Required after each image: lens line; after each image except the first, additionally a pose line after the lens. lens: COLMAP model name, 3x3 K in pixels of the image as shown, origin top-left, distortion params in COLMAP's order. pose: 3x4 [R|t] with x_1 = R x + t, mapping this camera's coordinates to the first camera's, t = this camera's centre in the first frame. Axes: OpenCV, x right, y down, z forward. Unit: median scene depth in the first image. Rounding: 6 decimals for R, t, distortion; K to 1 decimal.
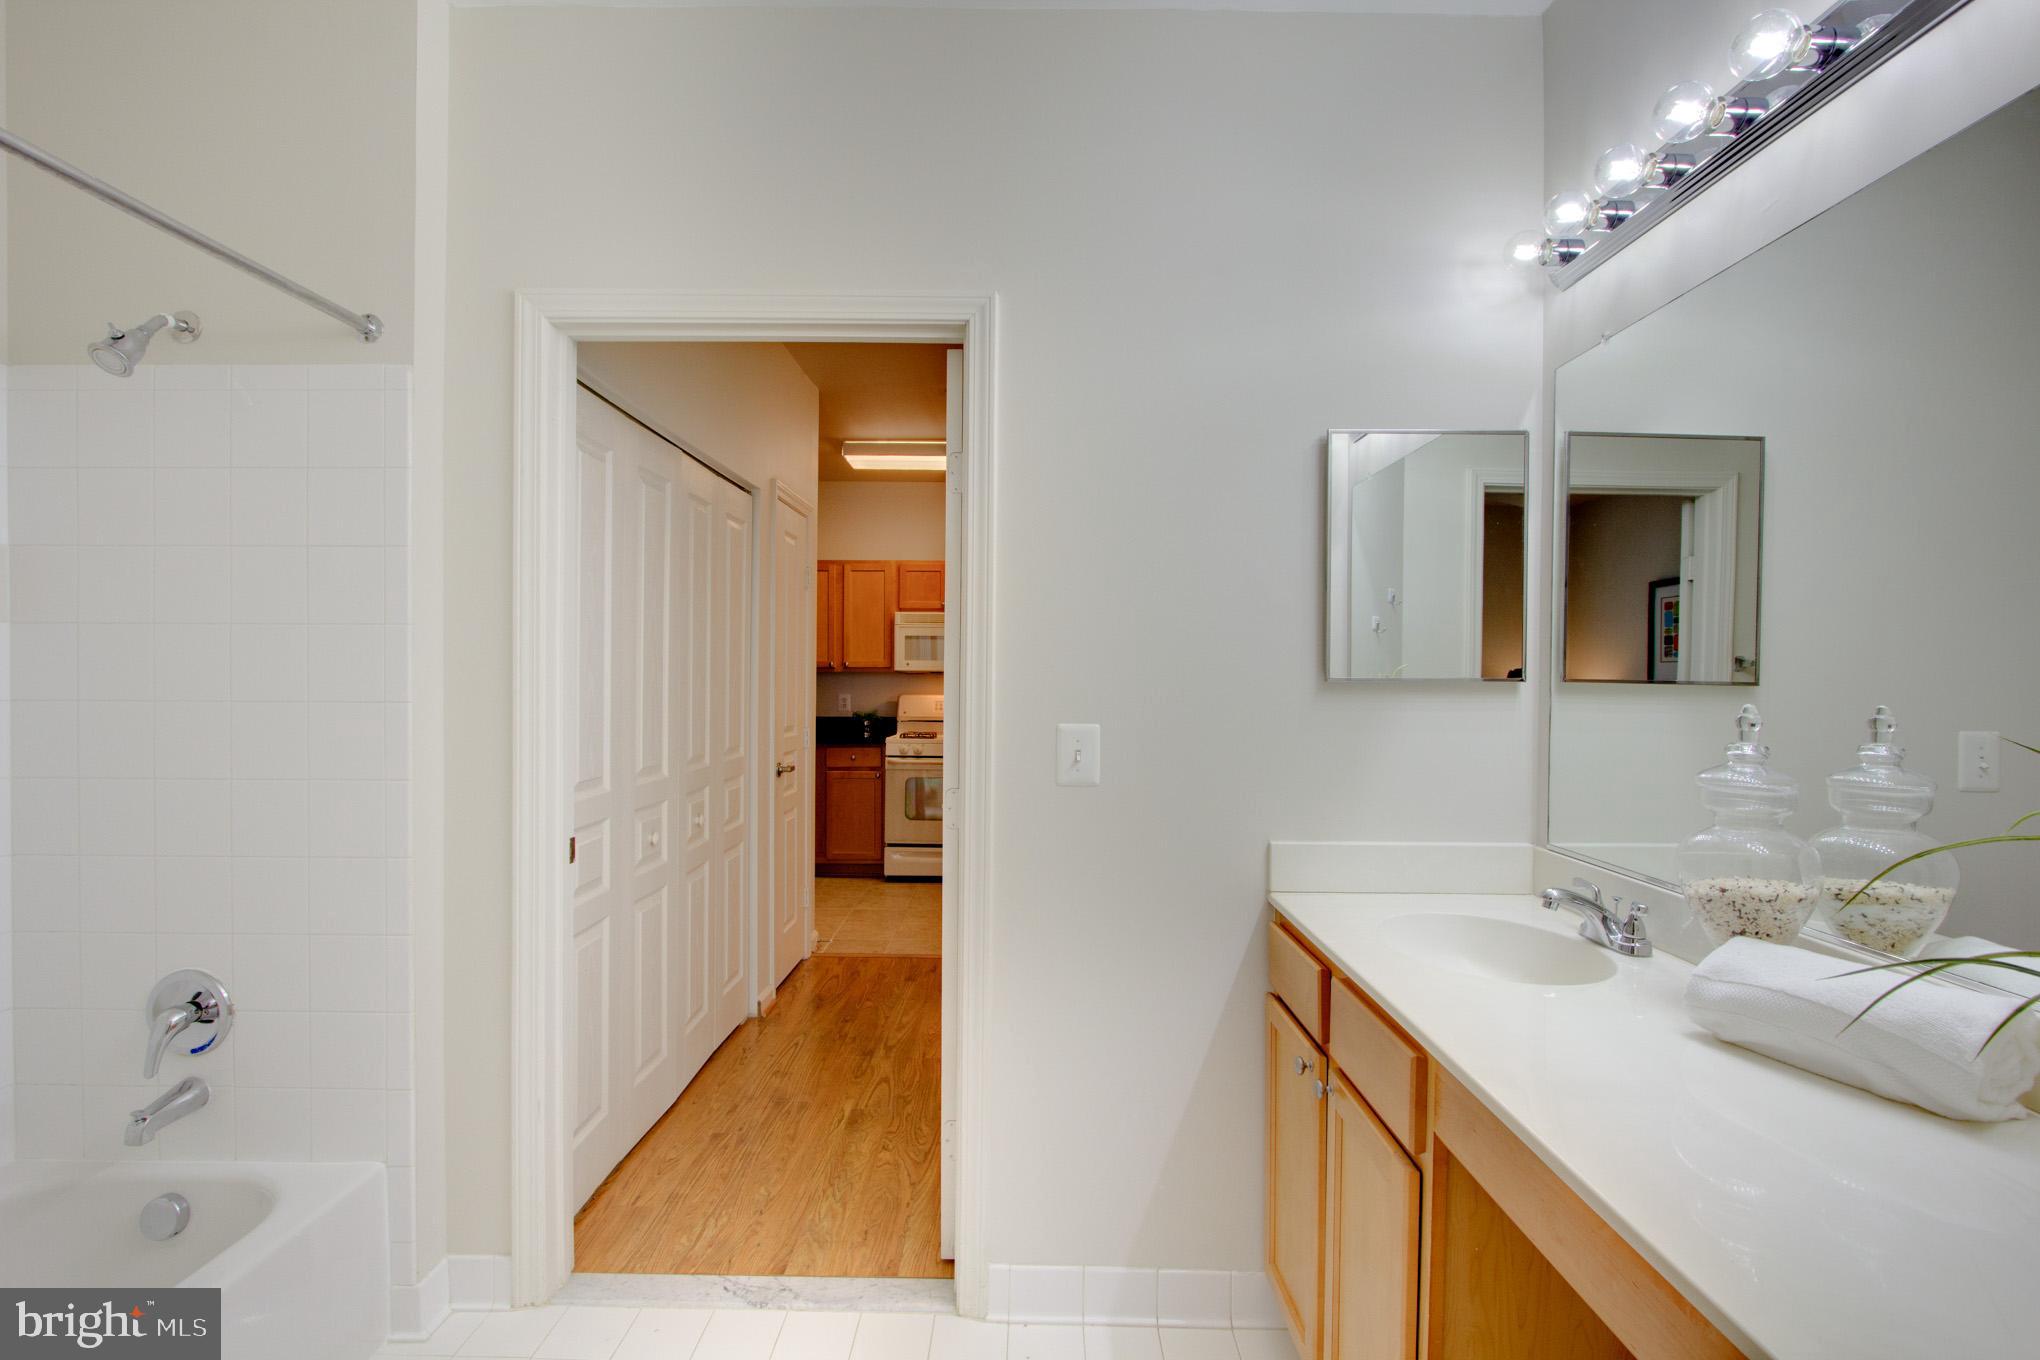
lens RADIAL K [[953.6, 0, 1028.2], [0, 953.6, 688.3], [0, 0, 1]] dist [-0.001276, 0.000035]
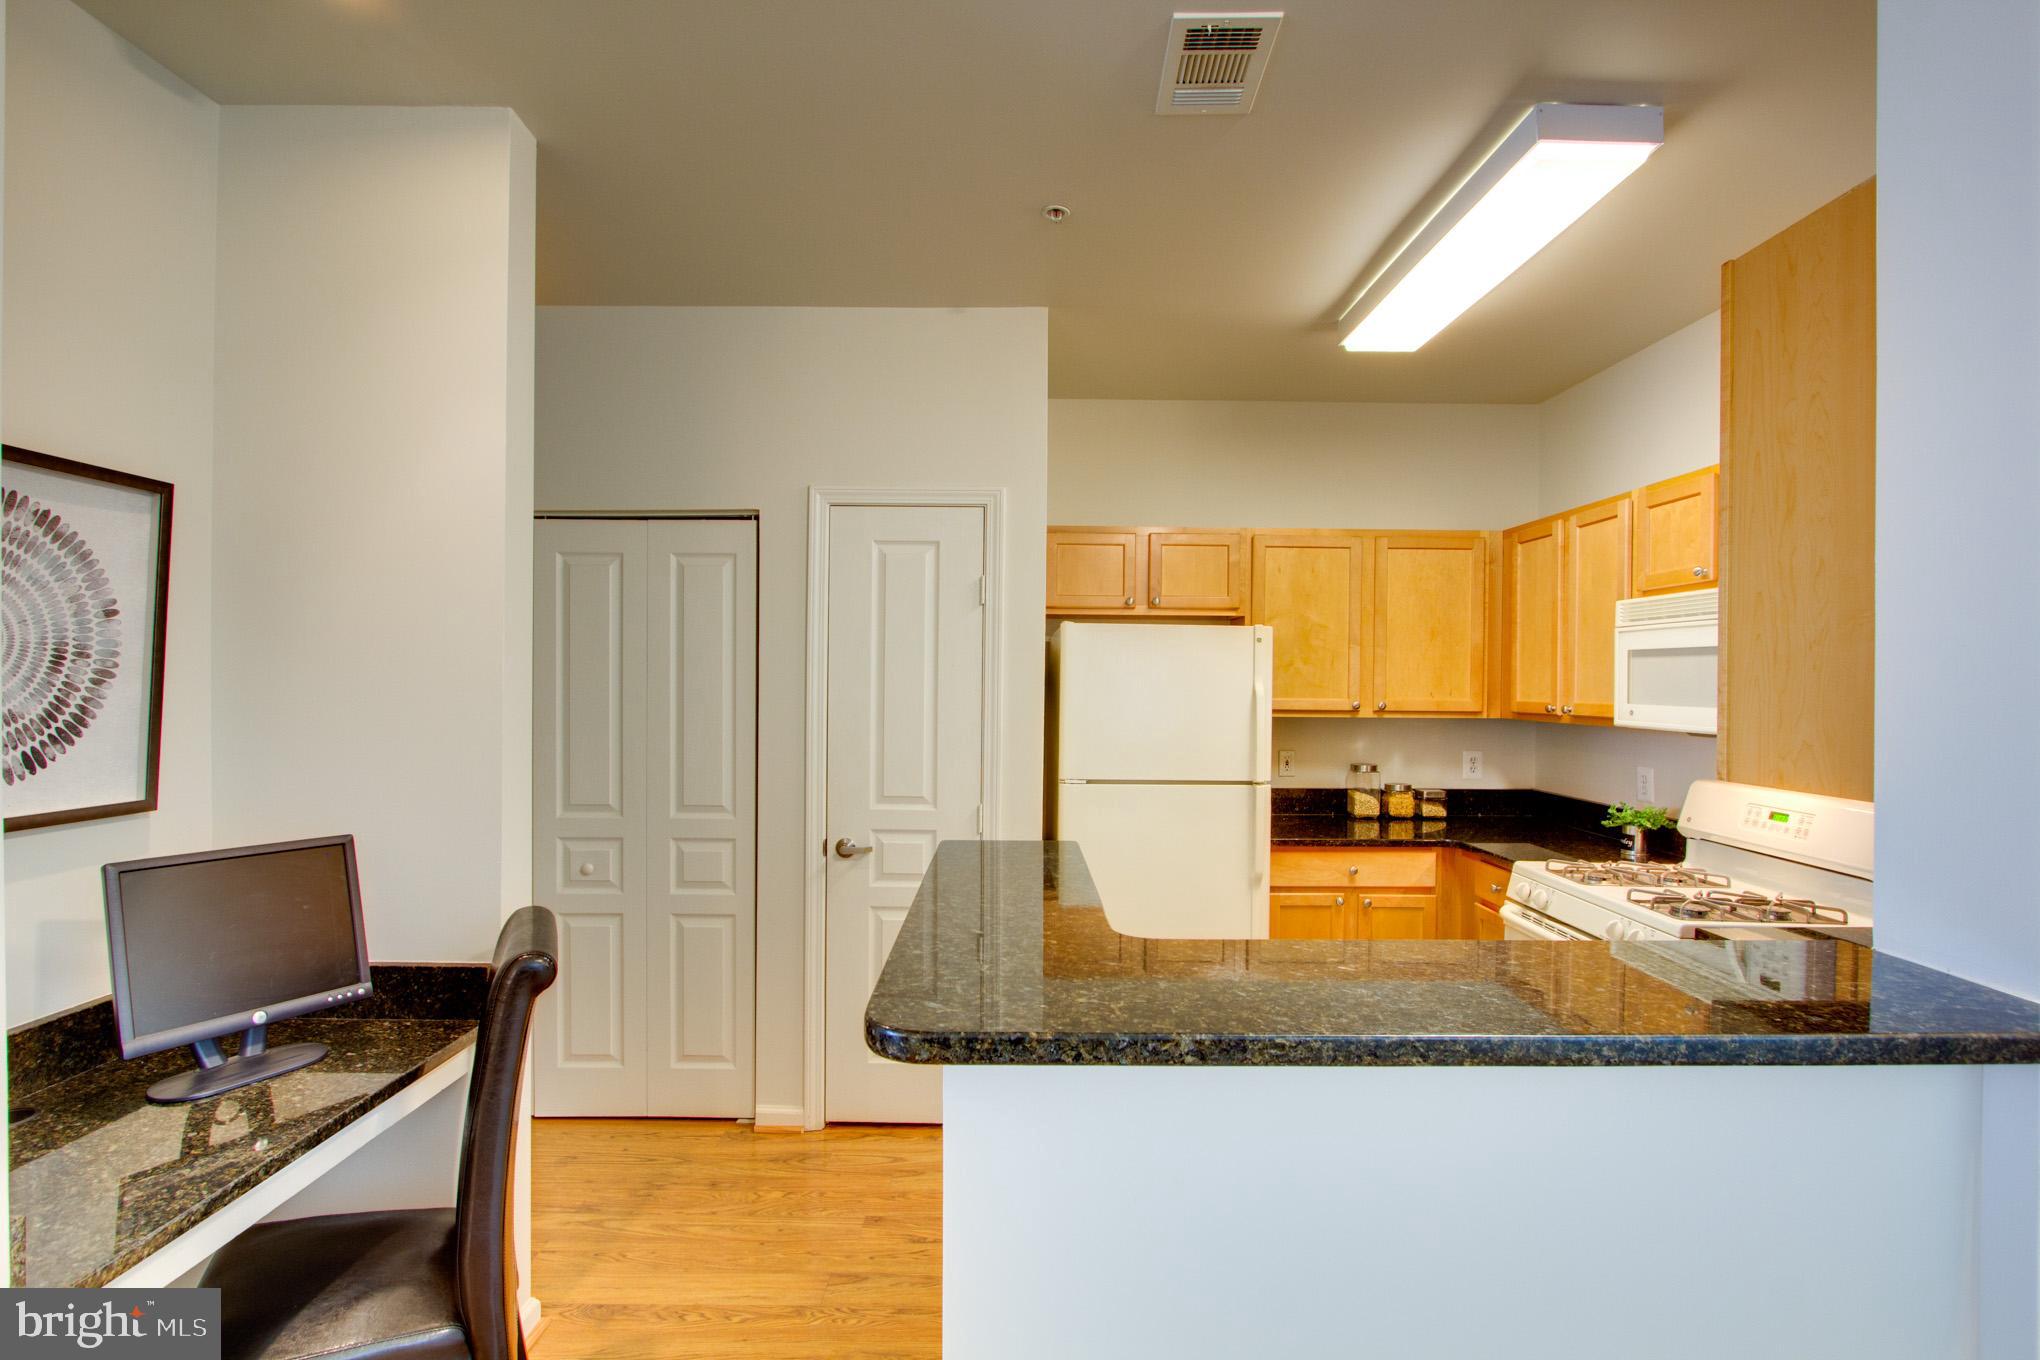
lens RADIAL K [[946.5, 0, 1027.6], [0, 946.5, 688.7], [0, 0, 1]] dist [-0.014993, 0.000969]
pose [[0.000297, -0.002569, -0.999997, 0.624808], [-0.020750, 0.999781, -0.002575, -0.057303], [0.999785, 0.020751, 0.000243, 1.373418]]
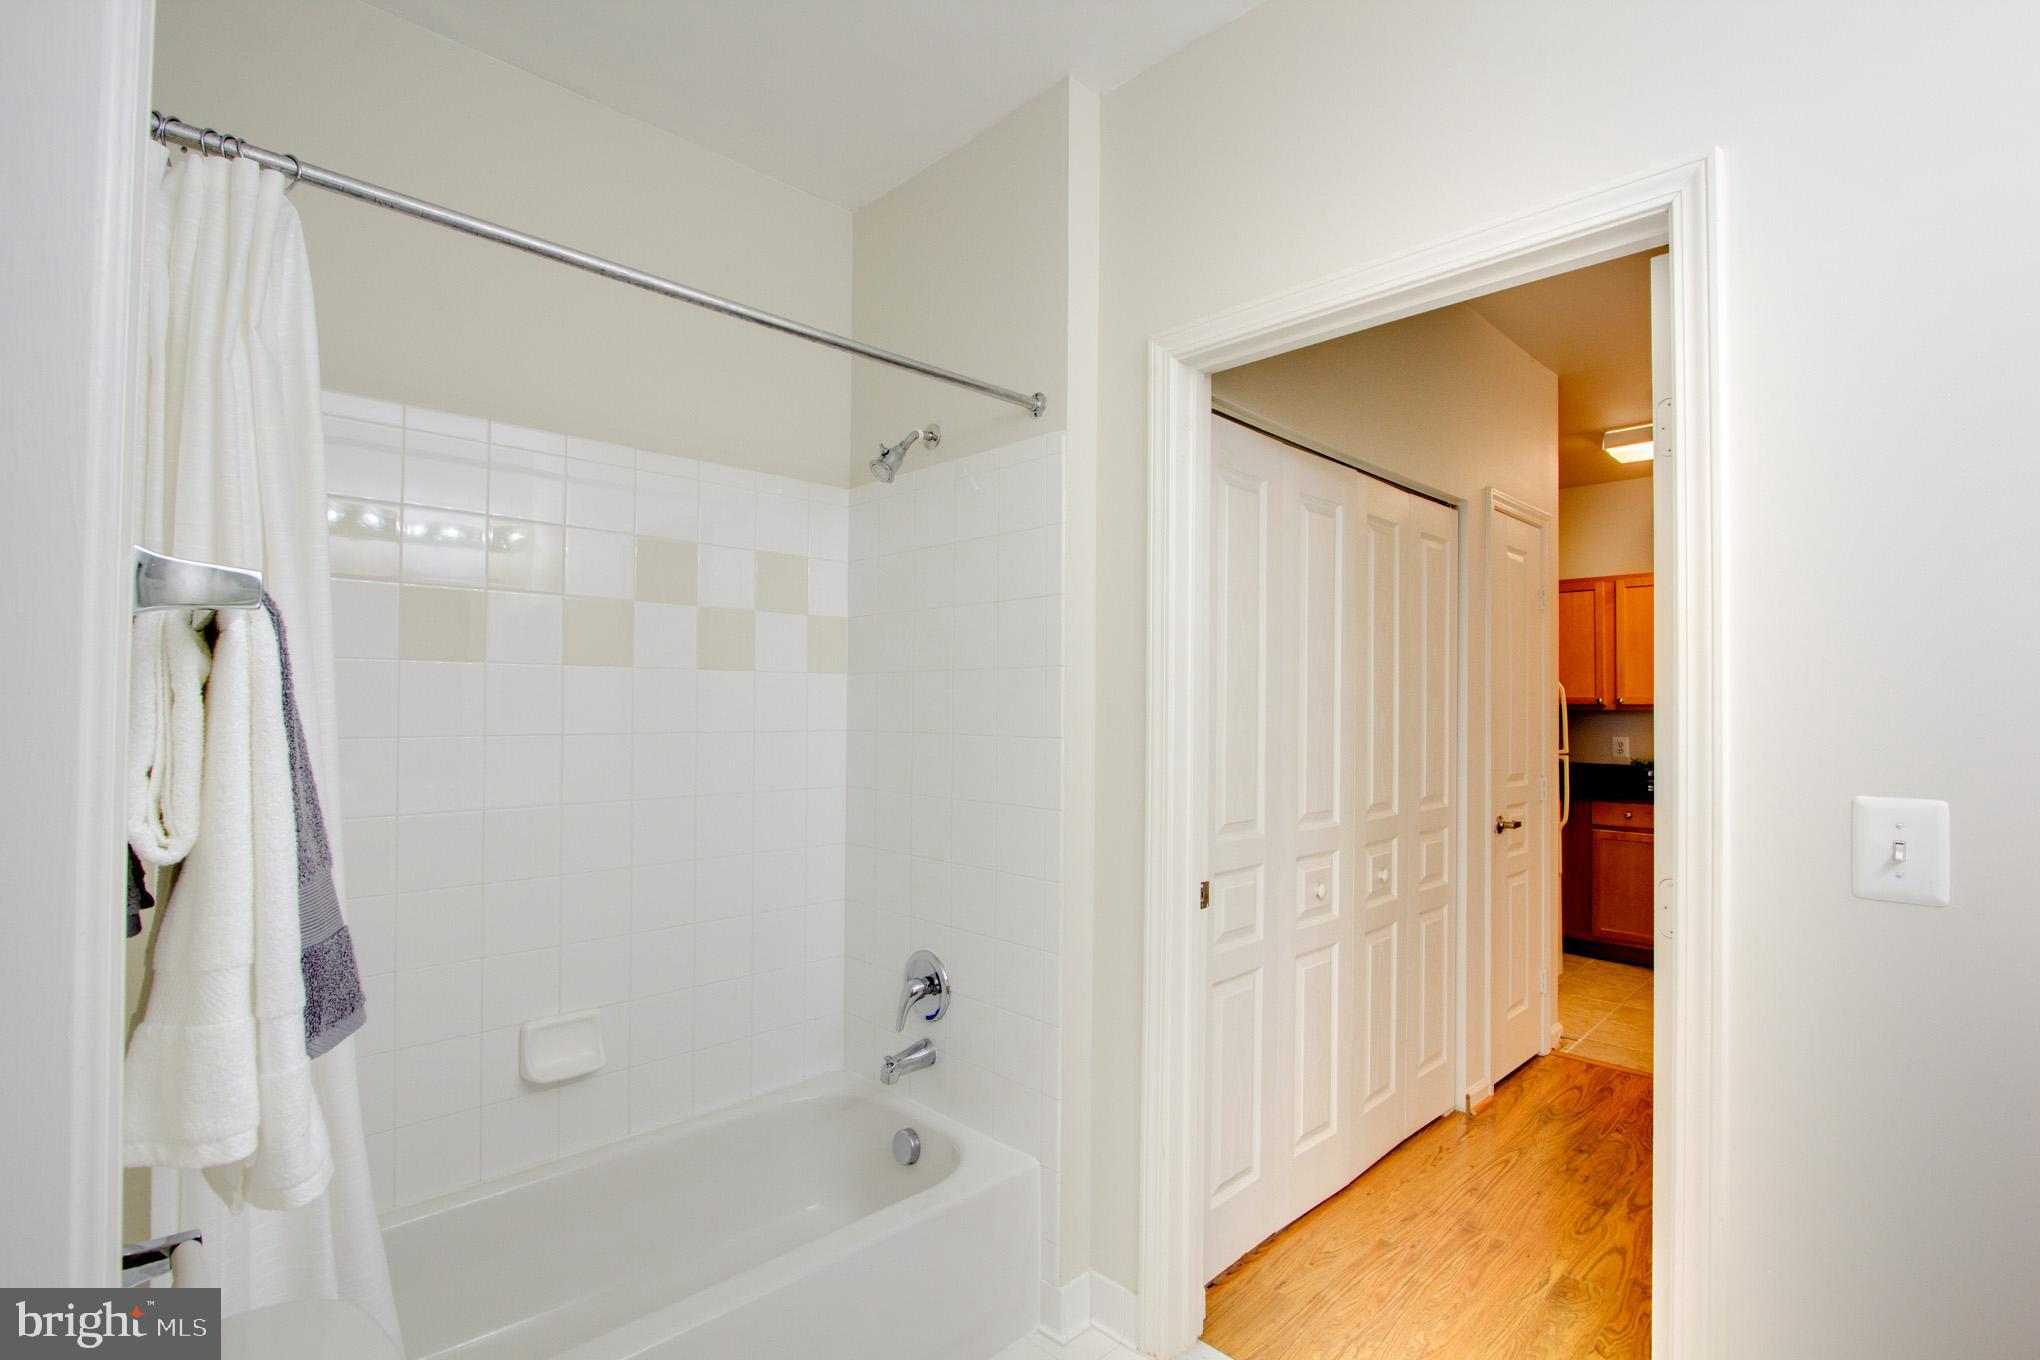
lens RADIAL K [[951.8, 0, 1025.5], [0, 951.8, 684.6], [0, 0, 1]] dist [-0.016107, 0.001911]
pose [[0.705452, -0.017493, -0.708542, 0.050401], [-0.013586, 0.999178, -0.038194, -0.002245], [0.708628, 0.036570, 0.704634, 0.116346]]
